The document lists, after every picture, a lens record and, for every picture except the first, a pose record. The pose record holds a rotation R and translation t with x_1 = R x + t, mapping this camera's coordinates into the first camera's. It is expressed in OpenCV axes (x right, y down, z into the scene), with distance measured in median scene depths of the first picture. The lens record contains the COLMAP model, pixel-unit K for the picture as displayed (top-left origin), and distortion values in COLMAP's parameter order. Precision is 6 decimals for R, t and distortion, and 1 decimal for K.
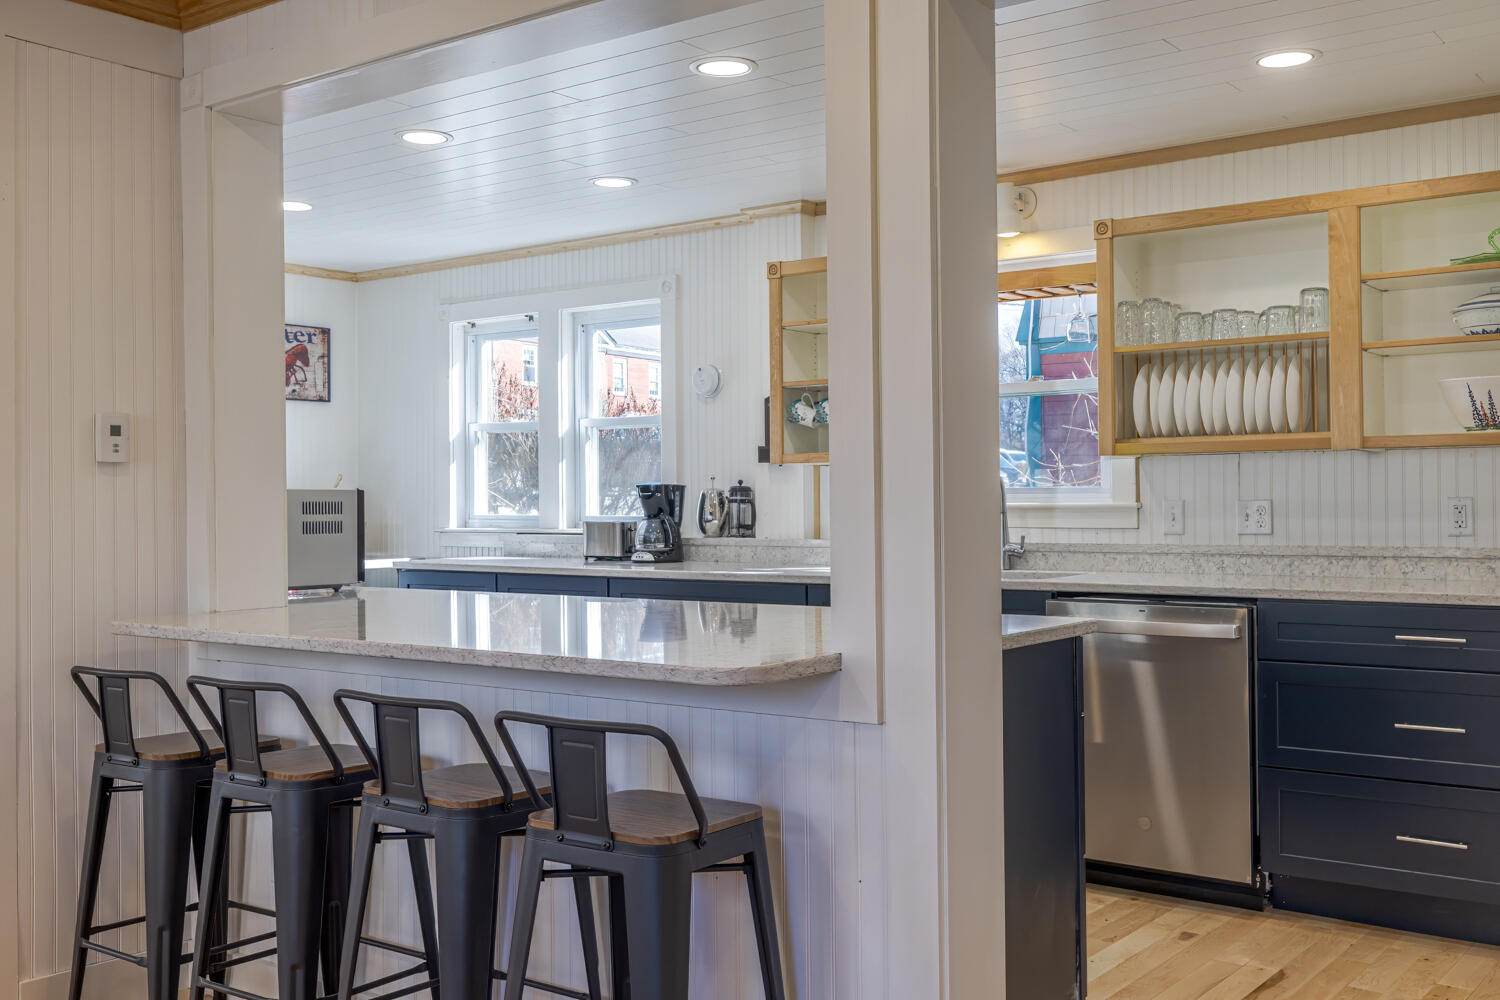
lens RADIAL K [[1467.0, 0, 751.2], [0, 1467.0, 496.0], [0, 0, 1]] dist [-0.002059, 0.000000]
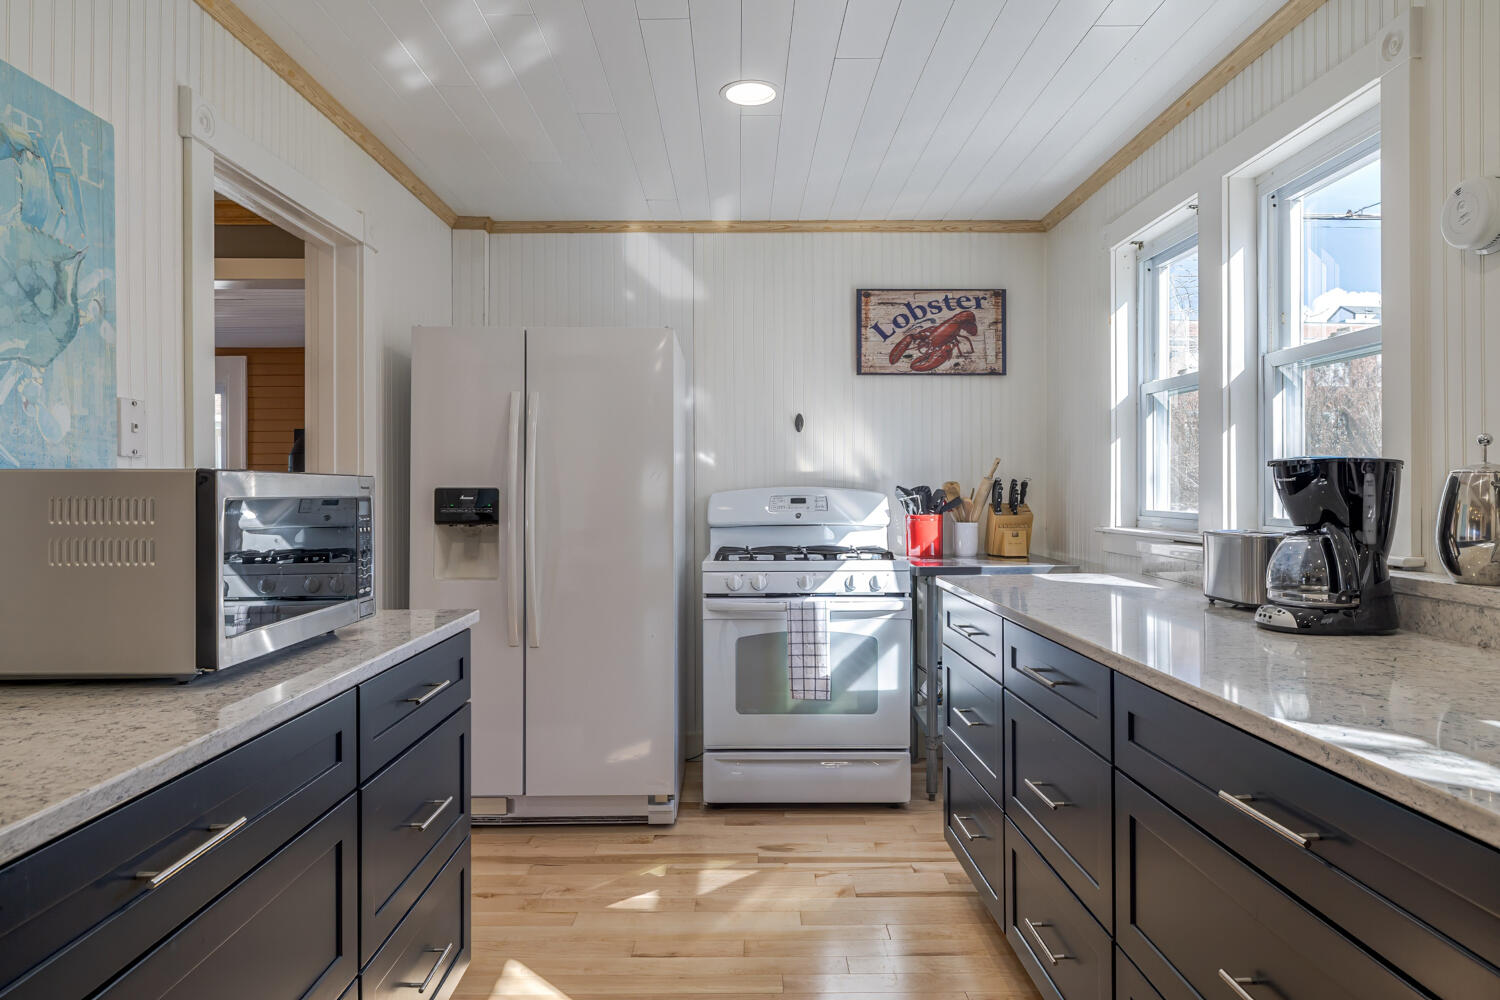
lens RADIAL K [[906.2, 0, 746.1], [0, 906.2, 488.7], [0, 0, 1]] dist [-0.009146, 0.000900]
pose [[0.618931, 0.003637, -0.785437, 0.047837], [0.000631, 0.999987, 0.005128, -0.000086], [0.785445, -0.003670, 0.618920, 0.728165]]
